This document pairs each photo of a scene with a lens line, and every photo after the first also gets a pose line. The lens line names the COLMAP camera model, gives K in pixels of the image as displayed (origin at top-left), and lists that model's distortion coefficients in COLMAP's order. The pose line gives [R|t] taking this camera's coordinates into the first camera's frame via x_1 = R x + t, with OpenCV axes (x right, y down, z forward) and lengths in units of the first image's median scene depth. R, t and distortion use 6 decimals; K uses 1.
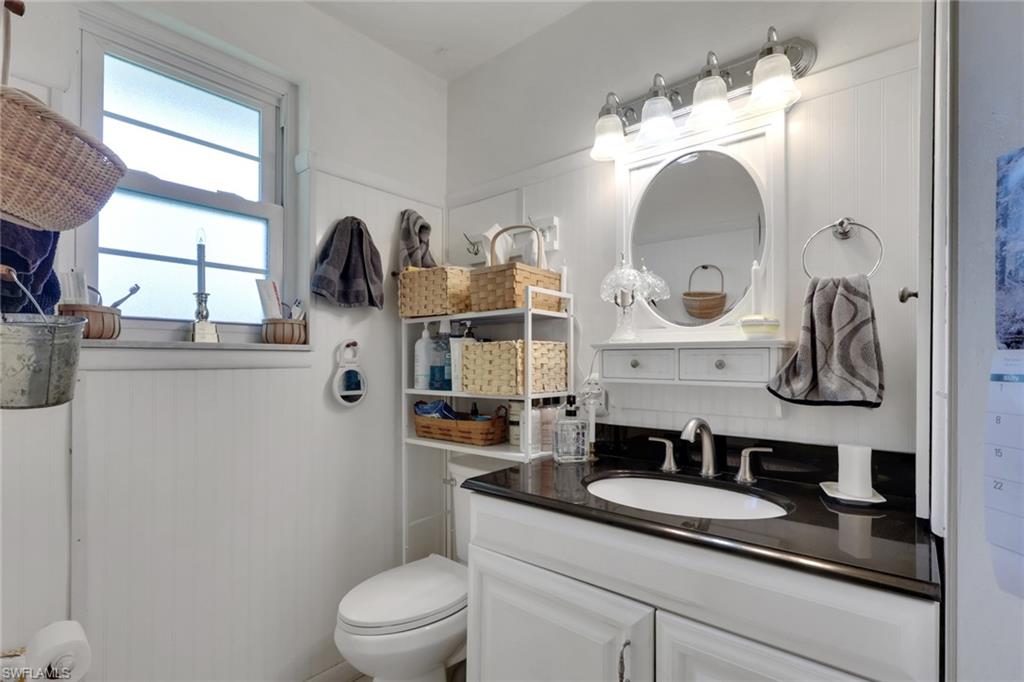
lens RADIAL K [[484.8, 0, 514.6], [0, 484.8, 345.1], [0, 0, 1]] dist [-0.001424, 0.000293]
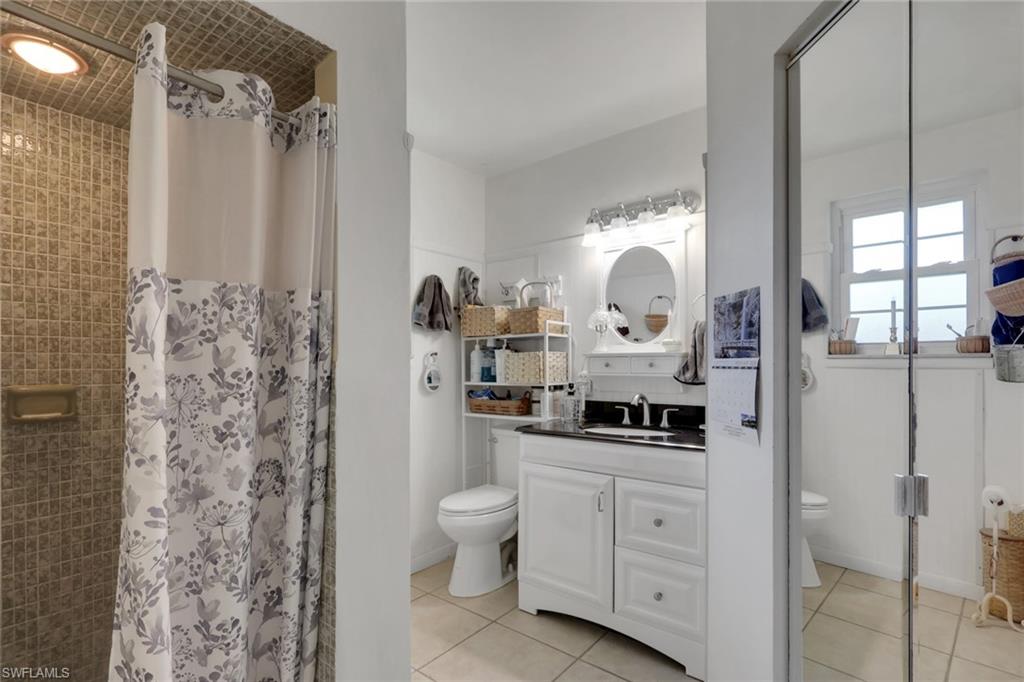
lens RADIAL K [[484.8, 0, 509.6], [0, 484.8, 349.4], [0, 0, 1]] dist [-0.001424, 0.000293]
pose [[0.999687, -0.002985, 0.024840, -0.135145], [0.003013, 0.999995, -0.001105, -0.015234], [-0.024837, 0.001180, 0.999691, -0.672814]]
